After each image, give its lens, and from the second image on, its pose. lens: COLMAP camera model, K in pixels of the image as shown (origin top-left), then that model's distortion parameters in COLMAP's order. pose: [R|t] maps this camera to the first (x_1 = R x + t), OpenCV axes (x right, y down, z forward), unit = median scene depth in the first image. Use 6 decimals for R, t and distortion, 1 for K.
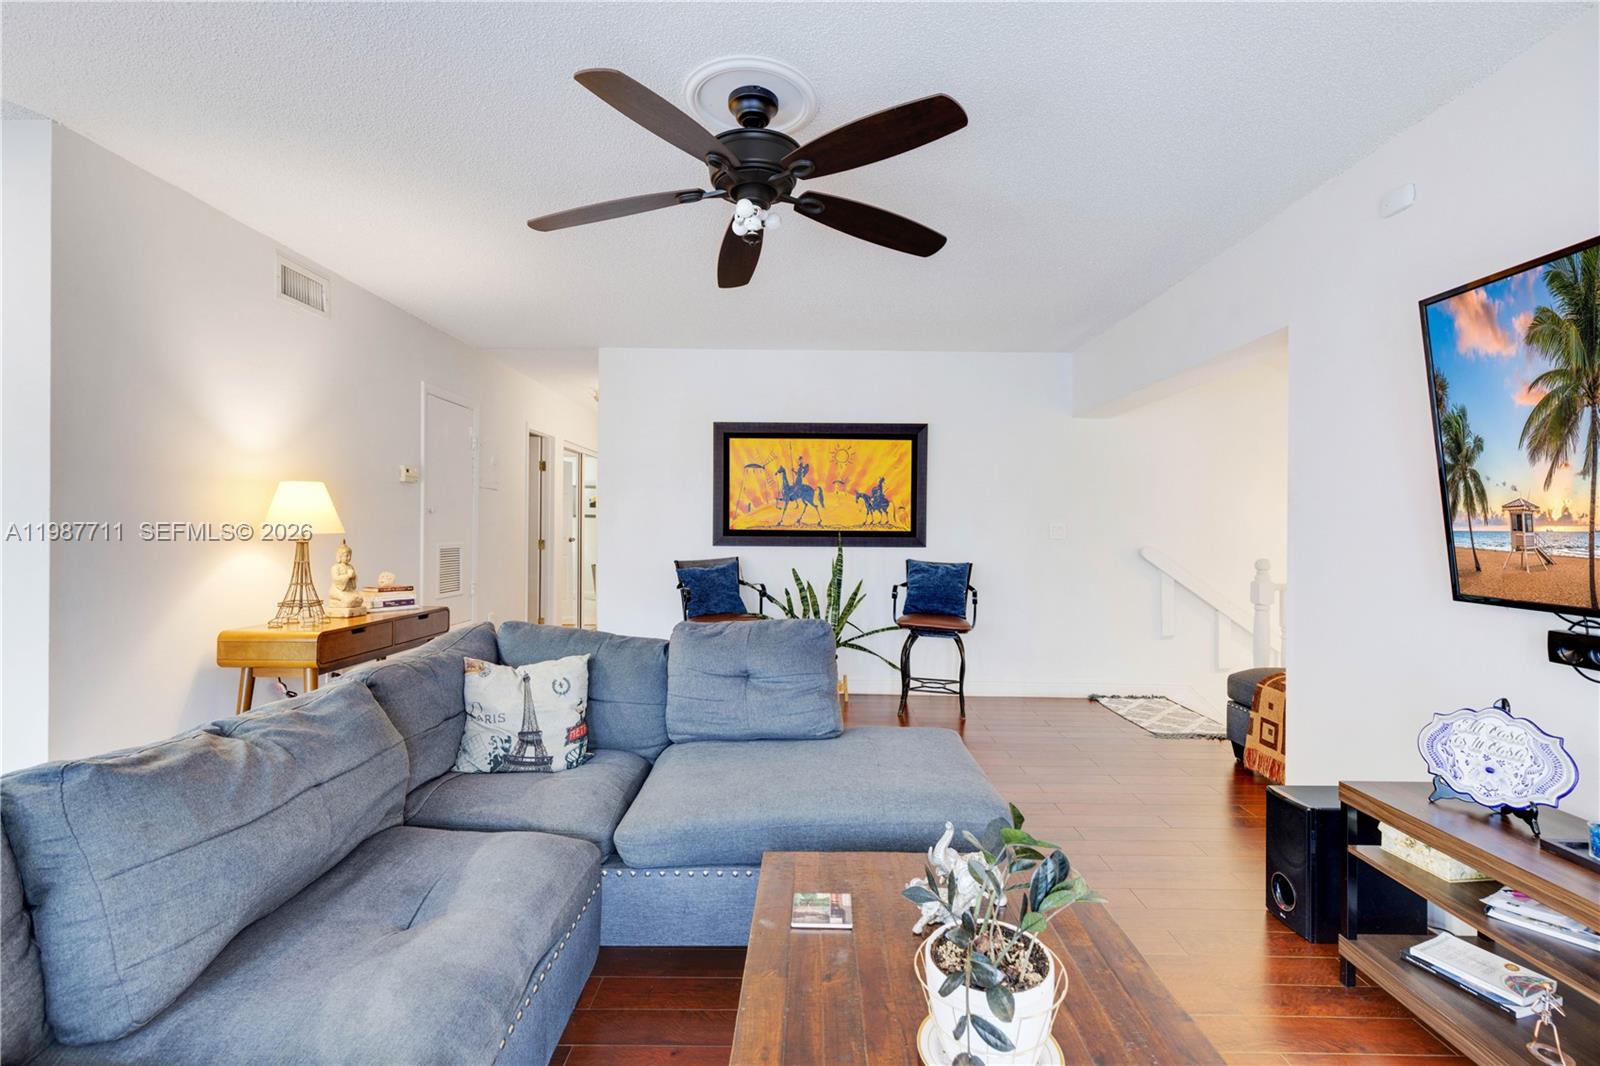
lens RADIAL K [[716.2, 0, 806.3], [0, 716.2, 530.1], [0, 0, 1]] dist [0.010290, -0.001206]
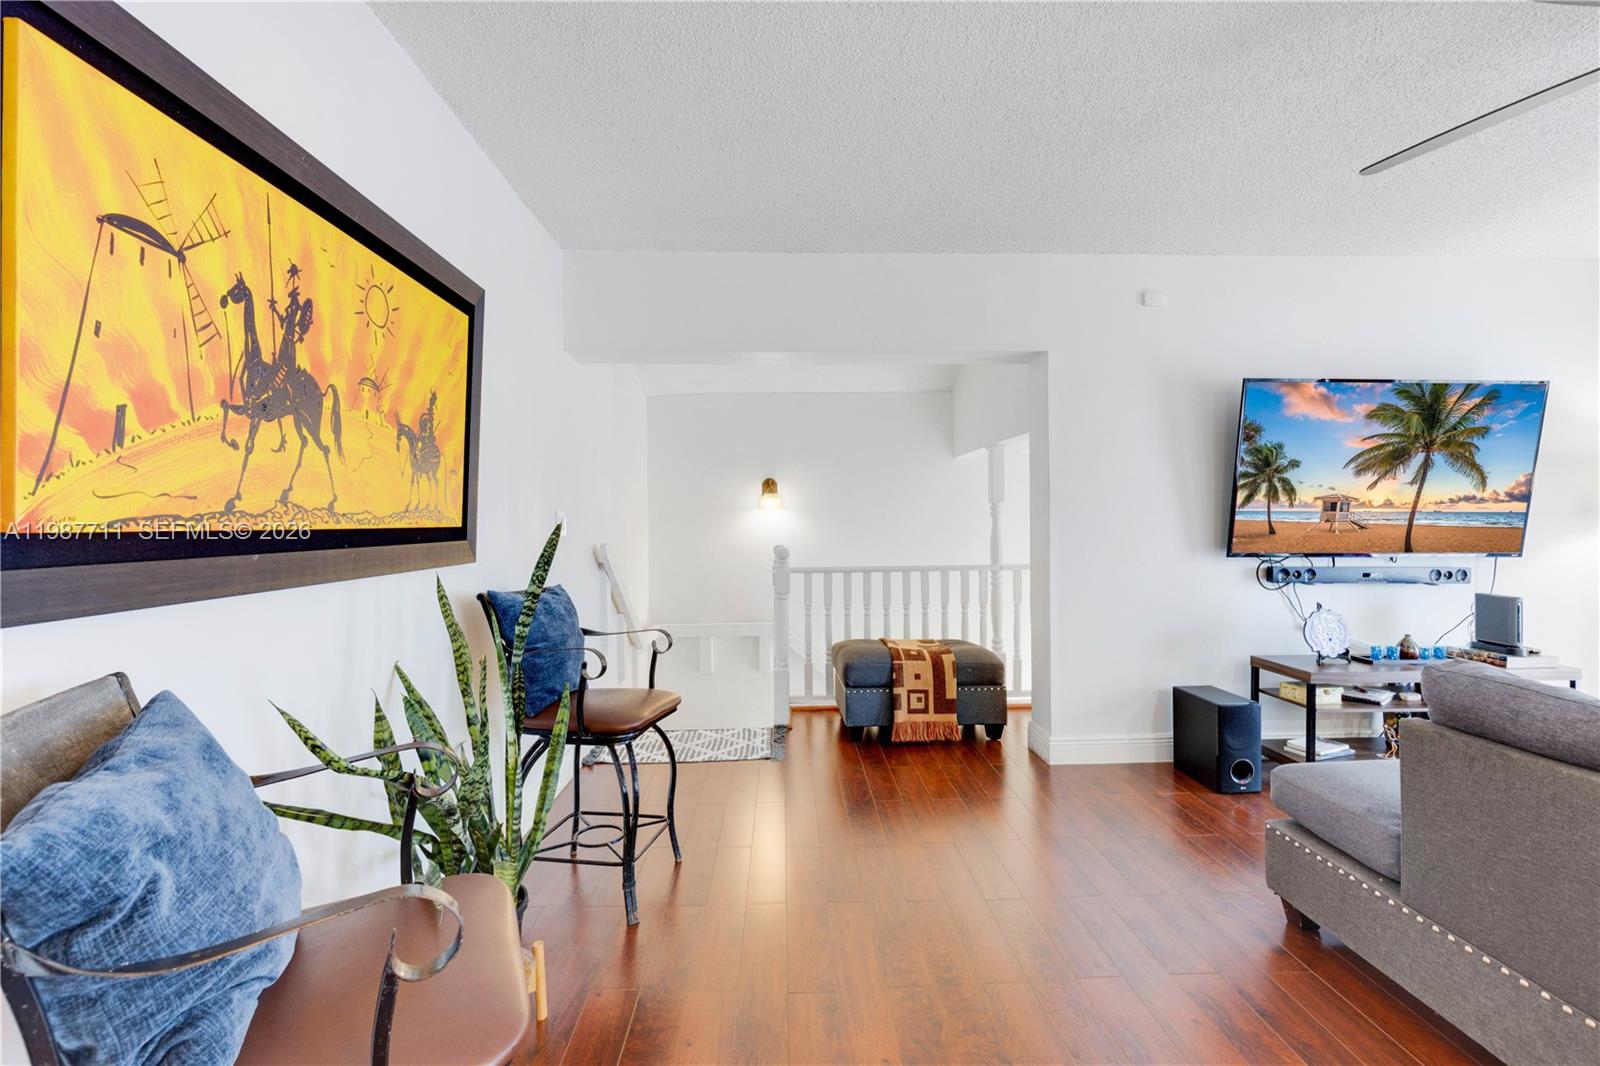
lens RADIAL K [[713.1, 0, 799.3], [0, 713.1, 516.7], [0, 0, 1]] dist [-0.001682, -0.001080]
pose [[-0.030845, -0.004888, 0.999512, -0.299616], [0.013648, 0.999893, 0.005311, -0.004186], [-0.999431, 0.013806, -0.030775, 0.840907]]
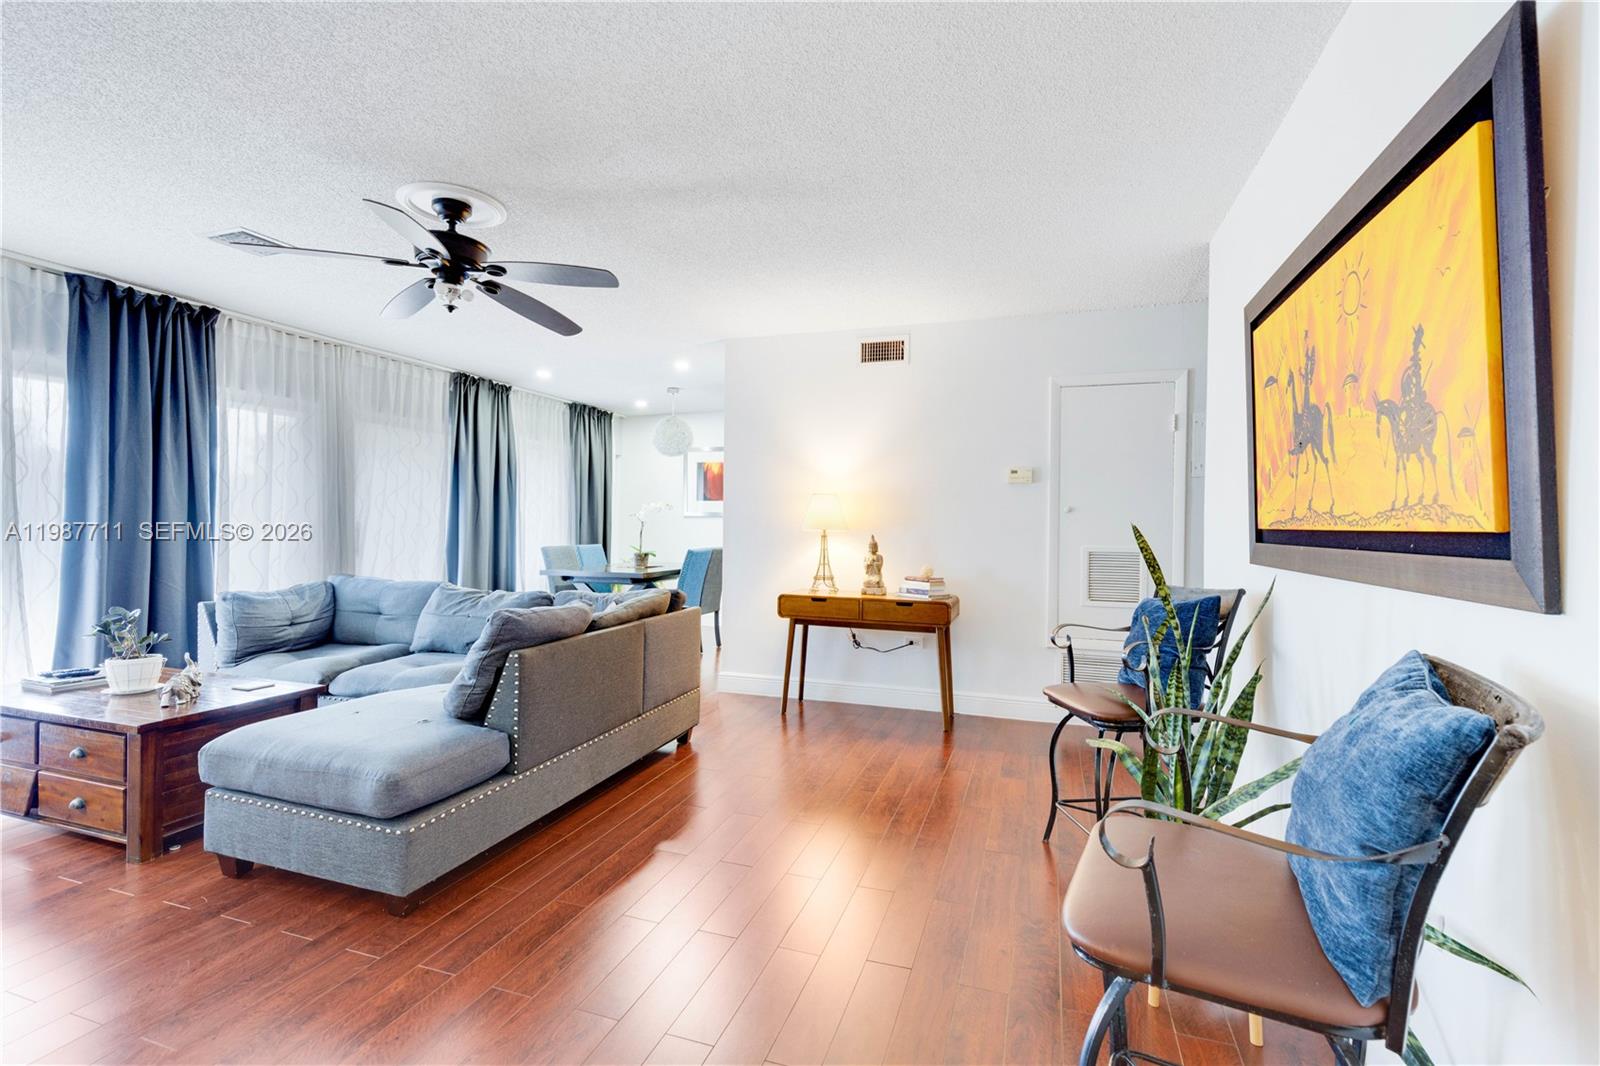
lens RADIAL K [[713.6, 0, 808.3], [0, 713.6, 531.1], [0, 0, 1]] dist [0.009323, -0.002834]
pose [[-0.315911, -0.003236, -0.948783, 0.435855], [-0.014602, 0.999892, 0.001452, 0.003846], [0.948676, 0.014313, -0.315924, 0.903544]]
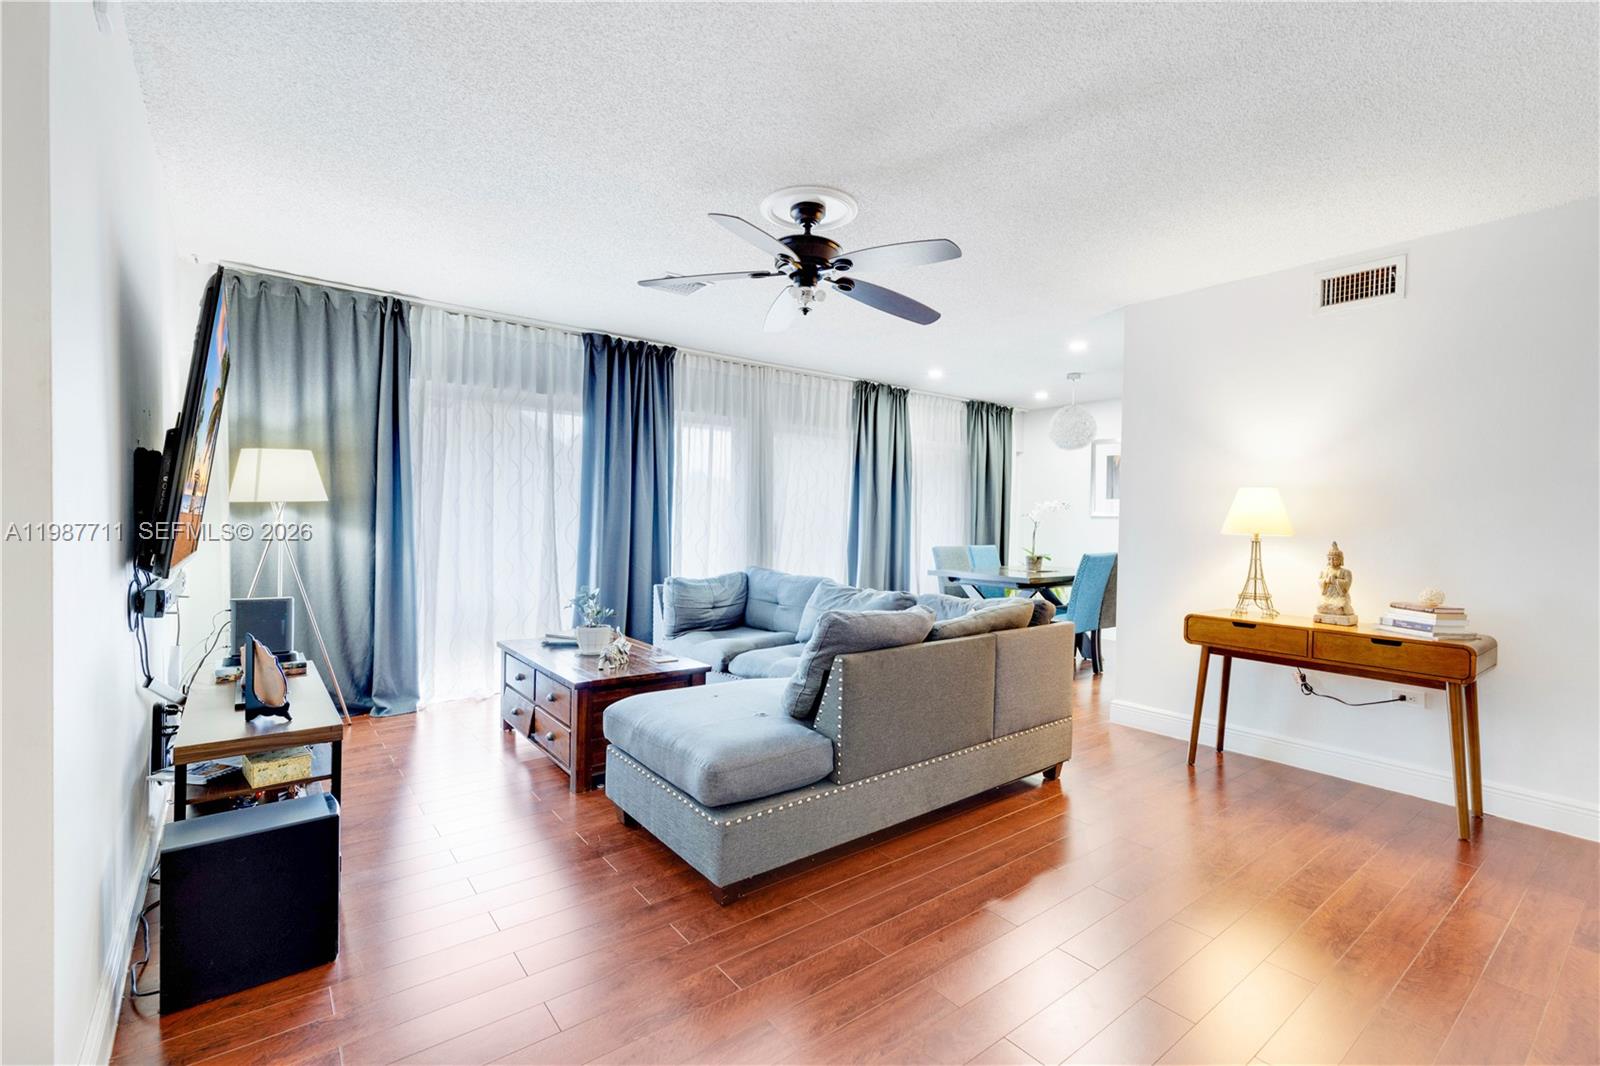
lens RADIAL K [[713.6, 0, 808.3], [0, 713.6, 531.1], [0, 0, 1]] dist [0.009323, -0.002834]
pose [[-0.784316, -0.011846, -0.620248, 0.338960], [-0.024620, 0.999624, 0.012042, 0.003104], [0.619873, 0.024715, -0.784313, 0.911359]]
